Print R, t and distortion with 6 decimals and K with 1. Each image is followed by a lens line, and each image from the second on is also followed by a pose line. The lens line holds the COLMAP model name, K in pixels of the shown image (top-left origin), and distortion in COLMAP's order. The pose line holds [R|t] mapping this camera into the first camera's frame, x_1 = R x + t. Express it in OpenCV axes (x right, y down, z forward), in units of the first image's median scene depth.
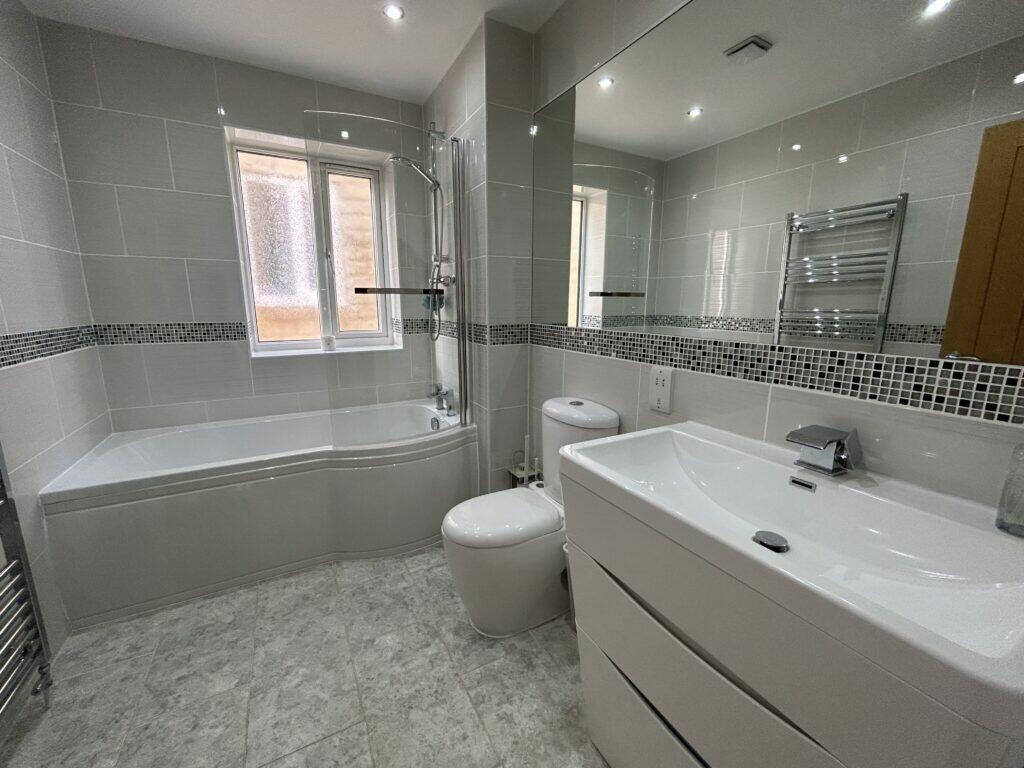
lens RADIAL K [[417.0, 0, 512.4], [0, 417.0, 383.3], [0, 0, 1]] dist [0.002723, -0.000480]
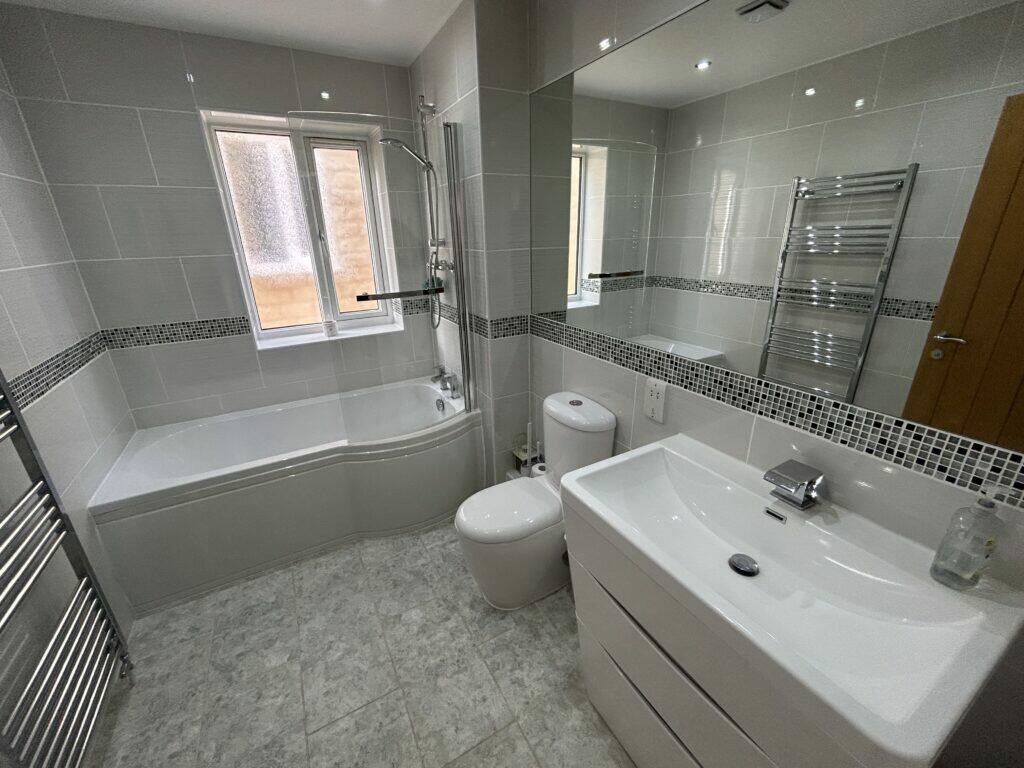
lens RADIAL K [[417.0, 0, 512.9], [0, 417.0, 382.3], [0, 0, 1]] dist [0.002723, -0.000480]
pose [[0.999635, -0.026946, 0.001767, -0.006039], [0.026333, 0.987205, 0.157268, -0.168244], [-0.005982, -0.157164, 0.987554, -0.033148]]
